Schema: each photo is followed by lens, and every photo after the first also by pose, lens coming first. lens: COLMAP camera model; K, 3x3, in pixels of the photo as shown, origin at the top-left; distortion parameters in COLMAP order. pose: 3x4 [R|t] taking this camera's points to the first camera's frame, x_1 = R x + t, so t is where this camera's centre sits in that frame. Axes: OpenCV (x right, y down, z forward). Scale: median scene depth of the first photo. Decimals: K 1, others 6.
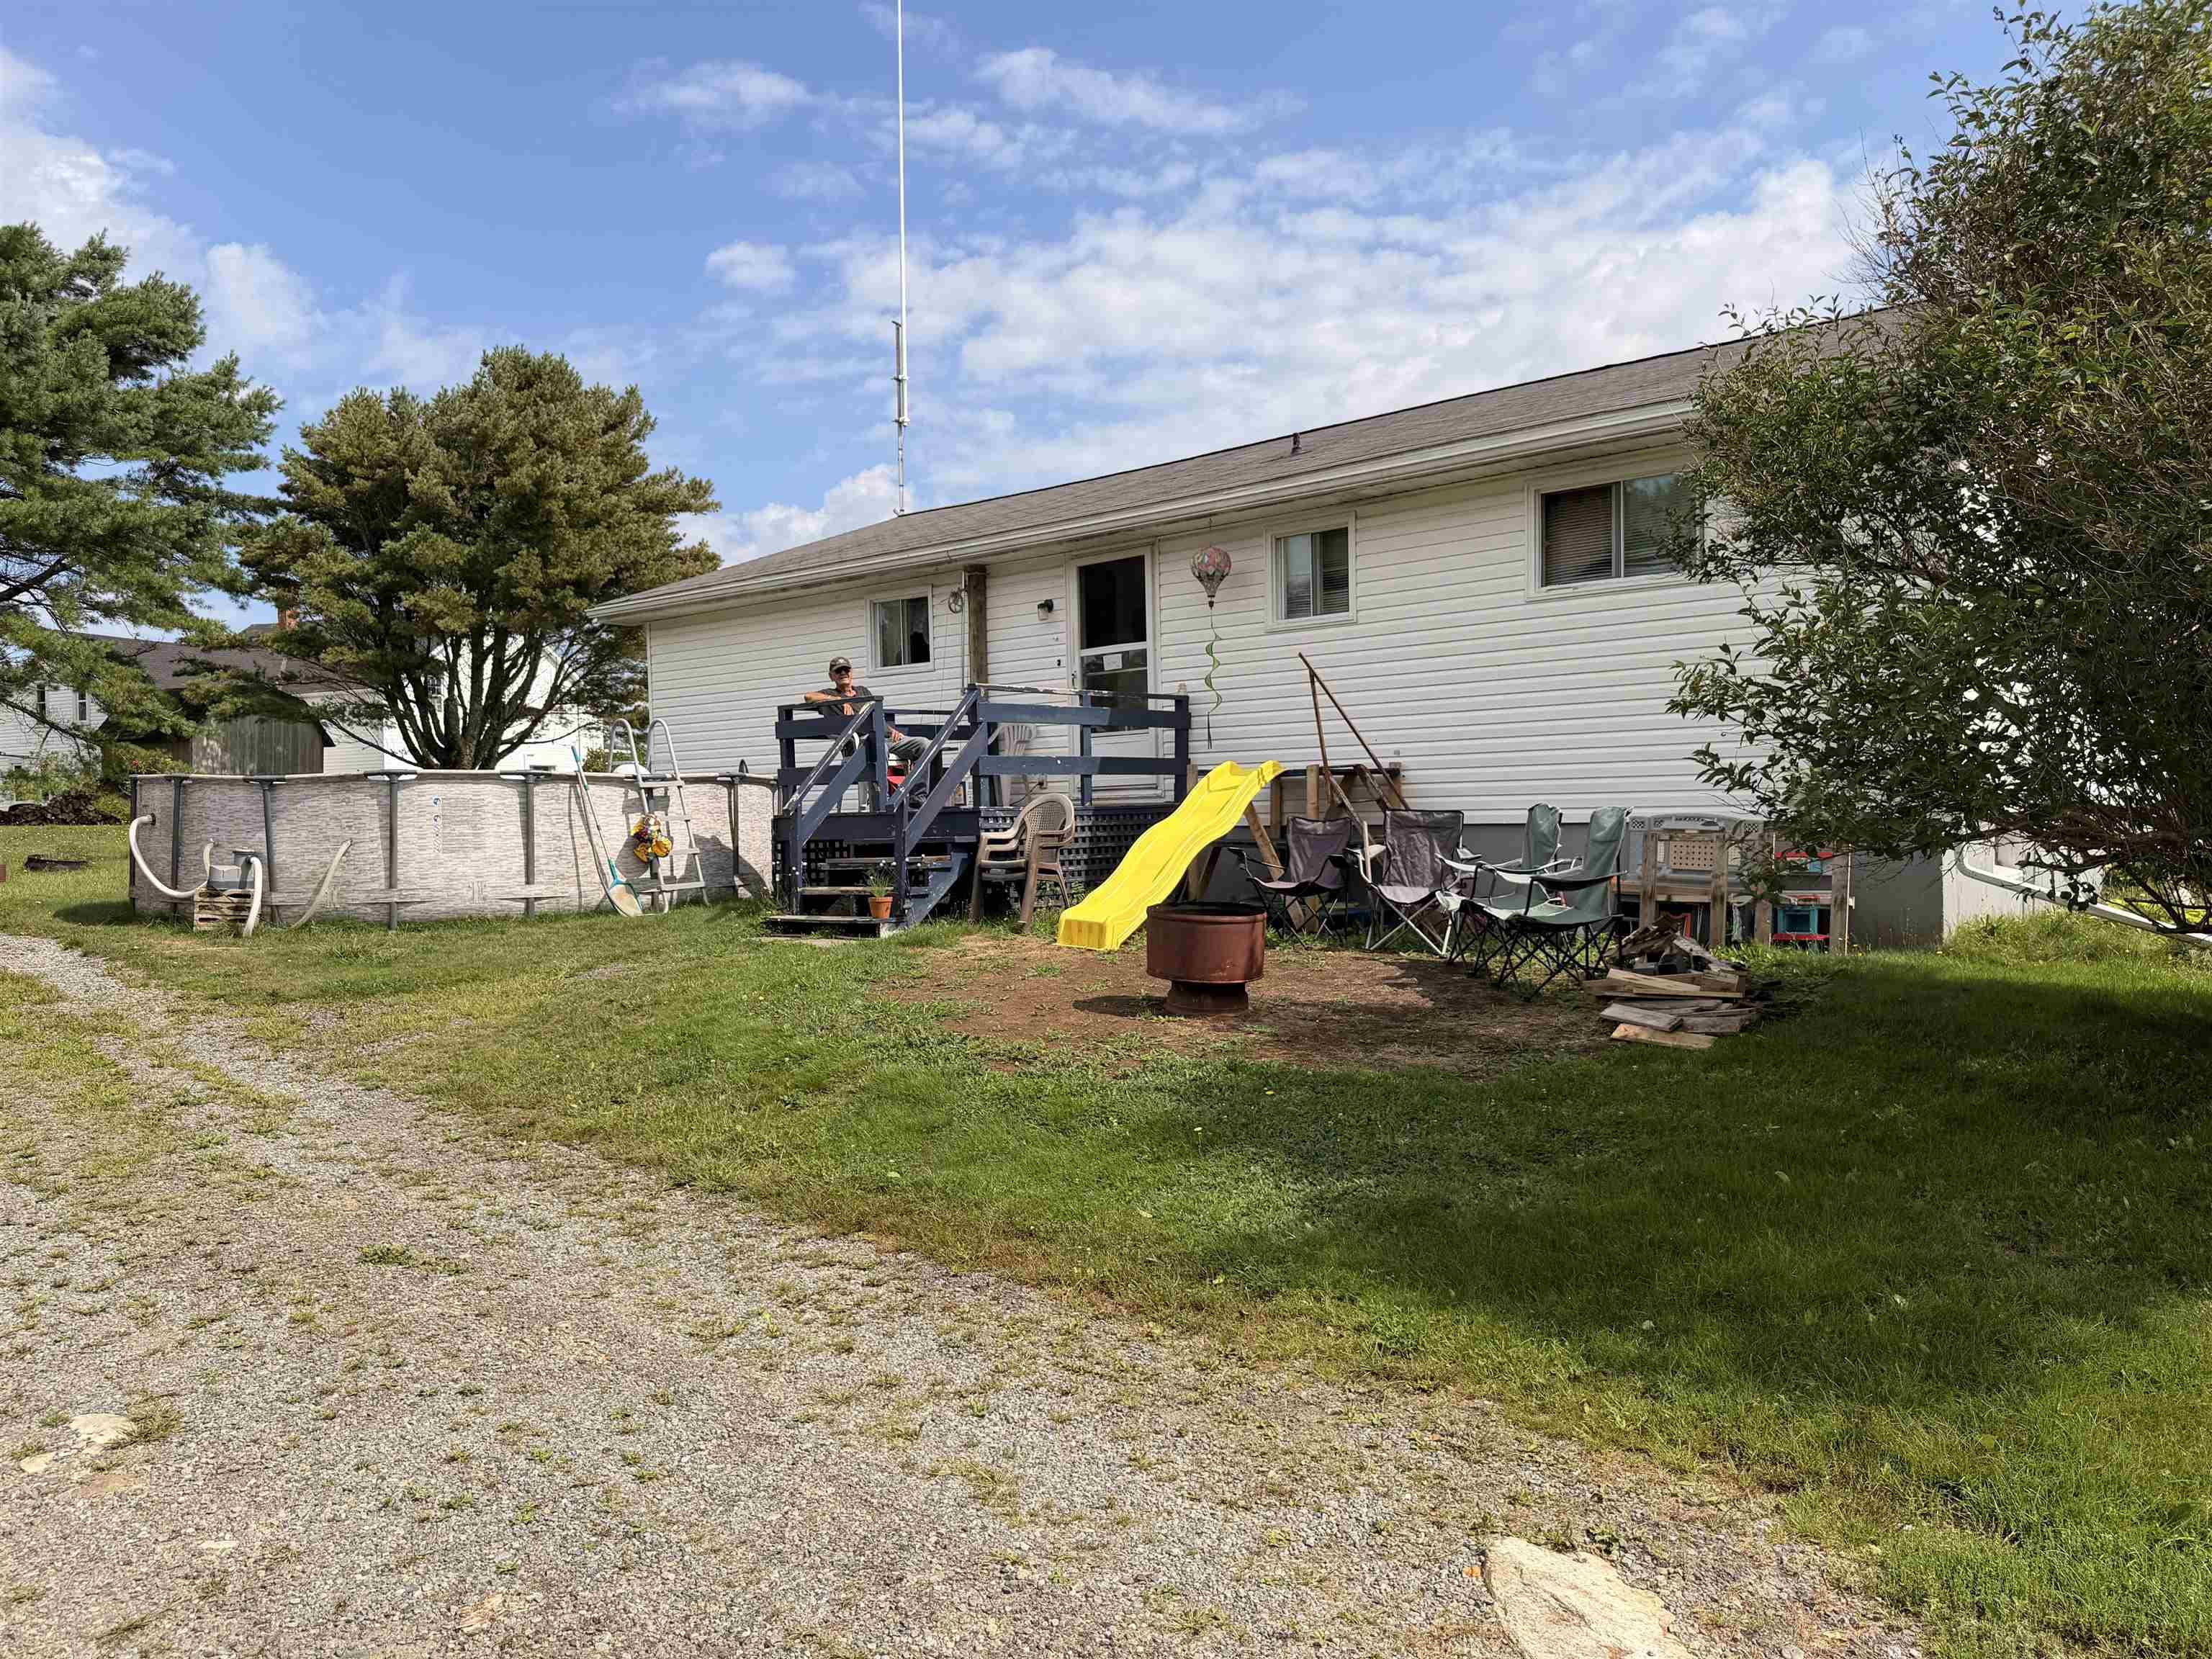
lens RADIAL K [[1606.1, 0, 1152.5], [0, 1606.1, 823.3], [0, 0, 1]] dist [0.176051, -0.174675]
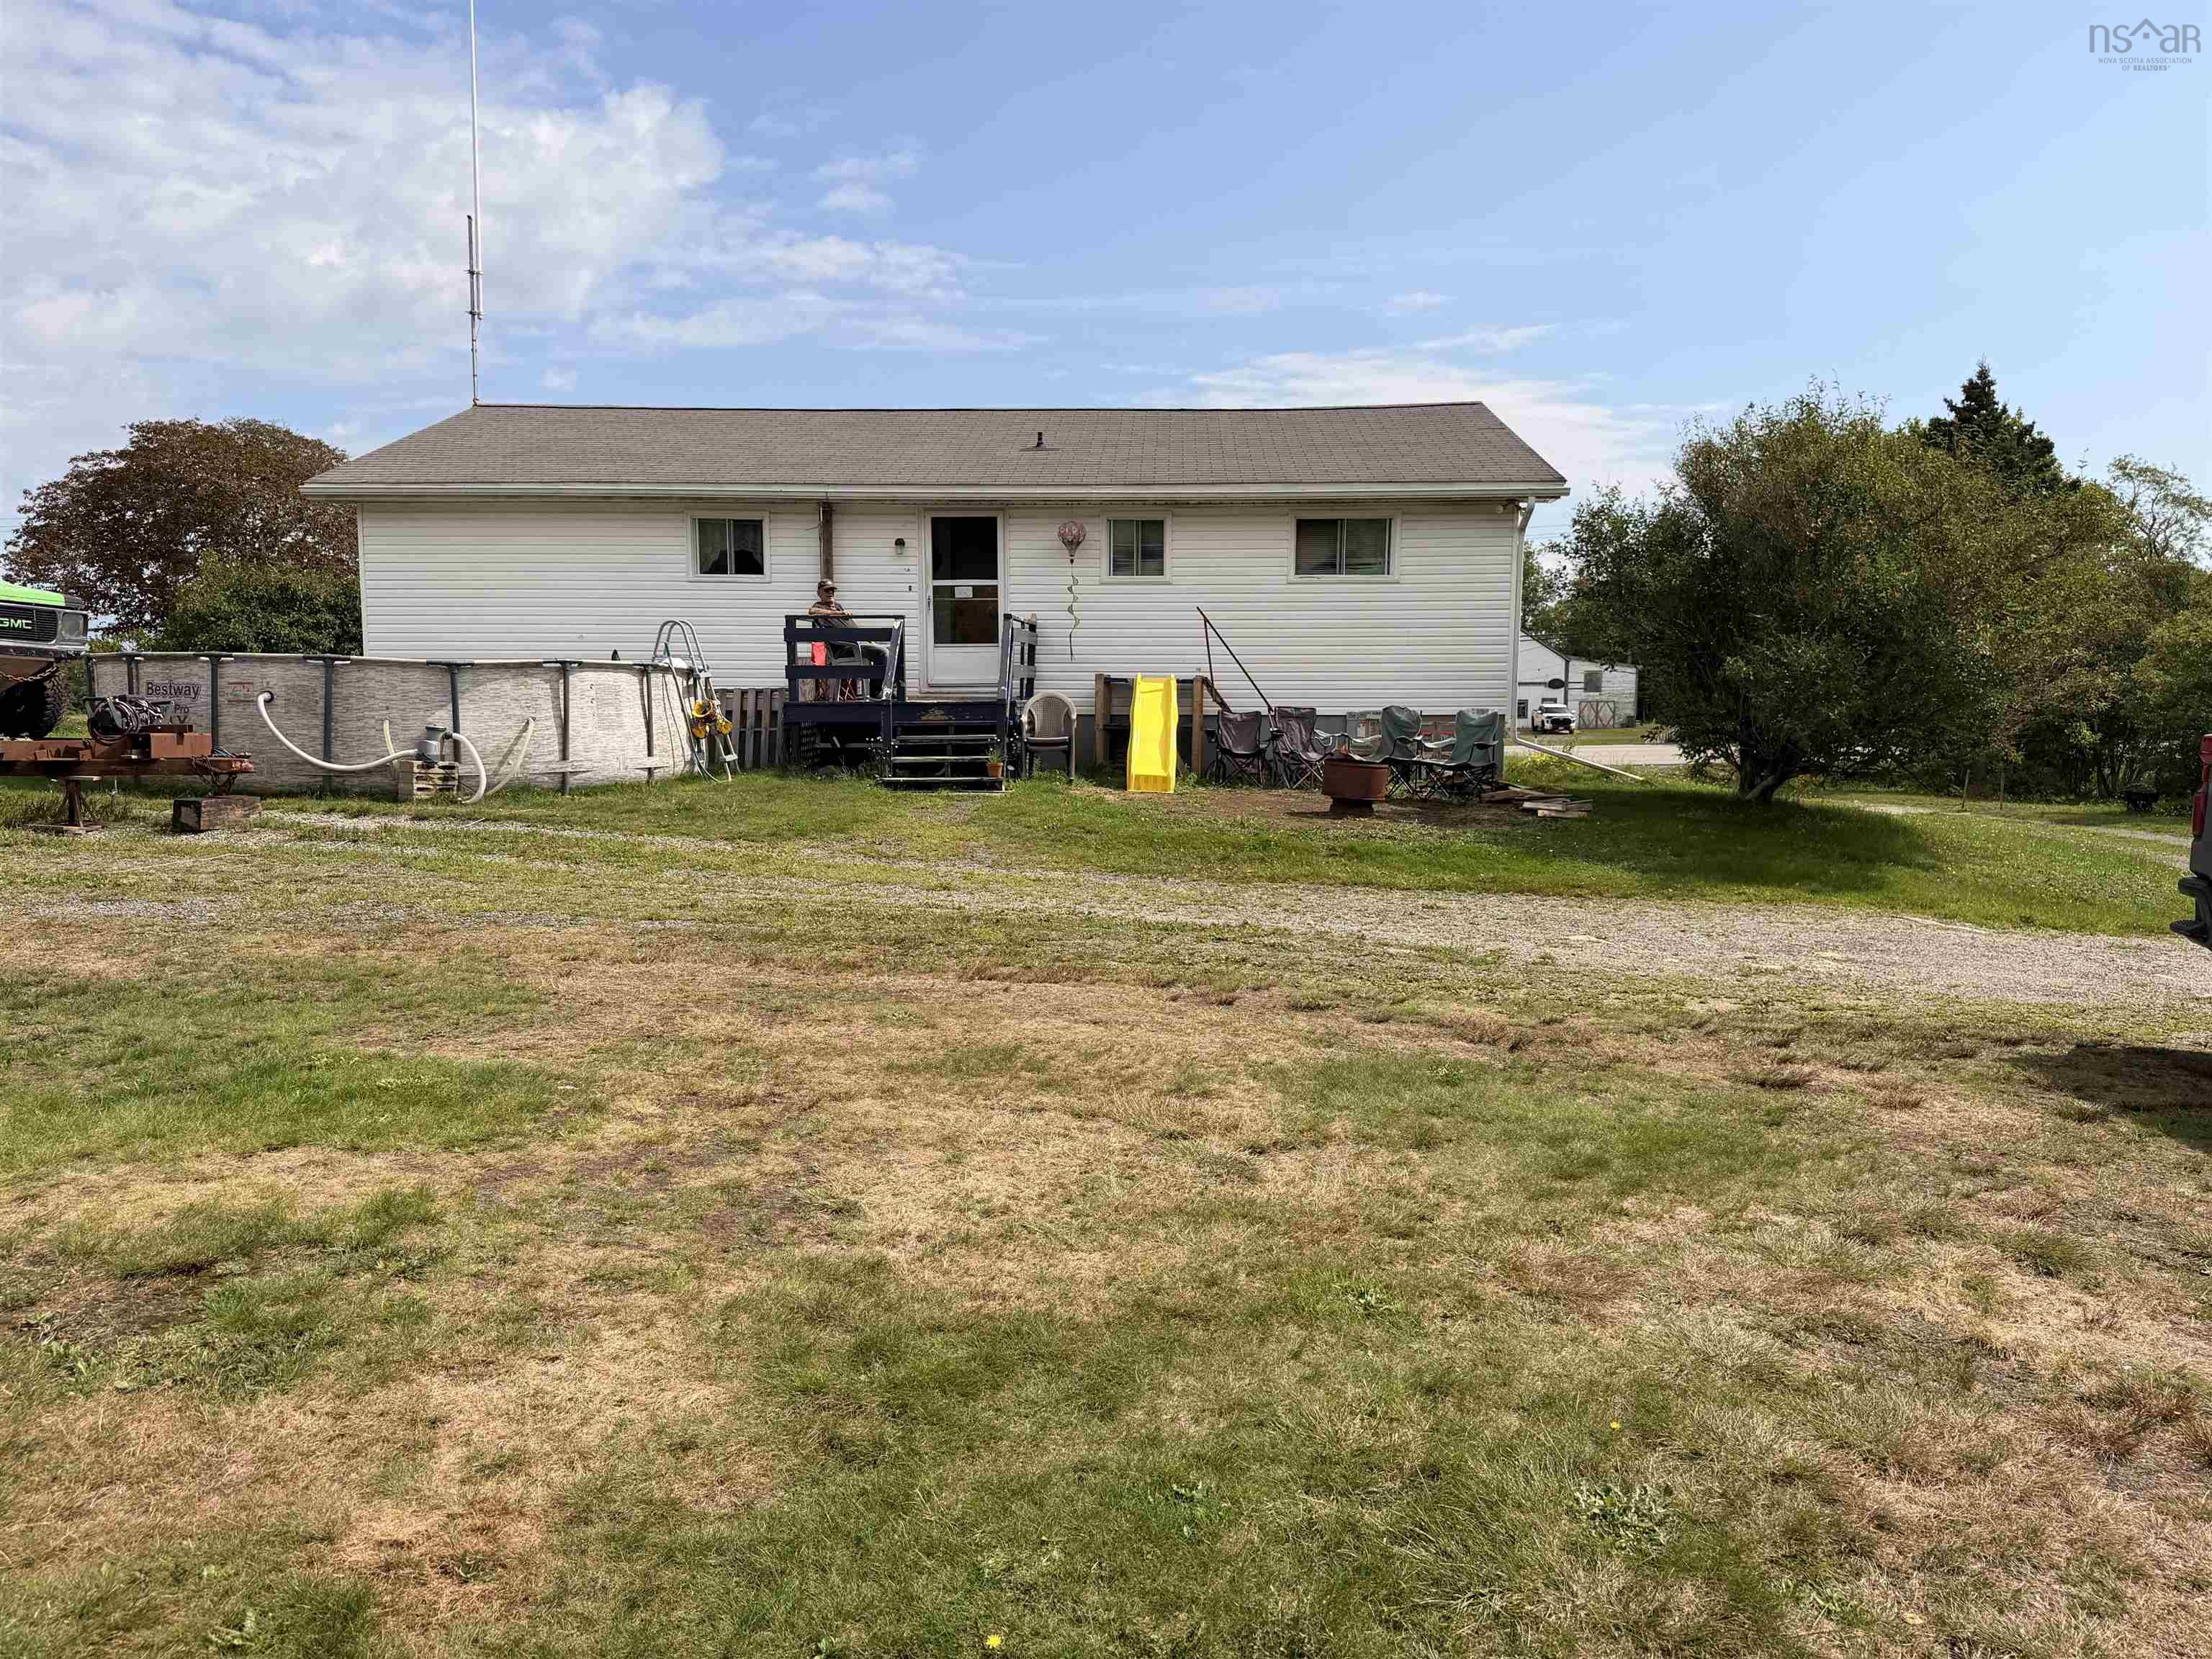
lens RADIAL K [[1558.2, 0, 1106.0], [0, 1558.2, 829.5], [0, 0, 1]] dist [0.128757, -0.145908]
pose [[0.756846, -0.040516, 0.652336, -0.838760], [-0.013277, 0.996918, 0.077322, -0.003393], [-0.653458, -0.067182, 0.753975, -0.099193]]
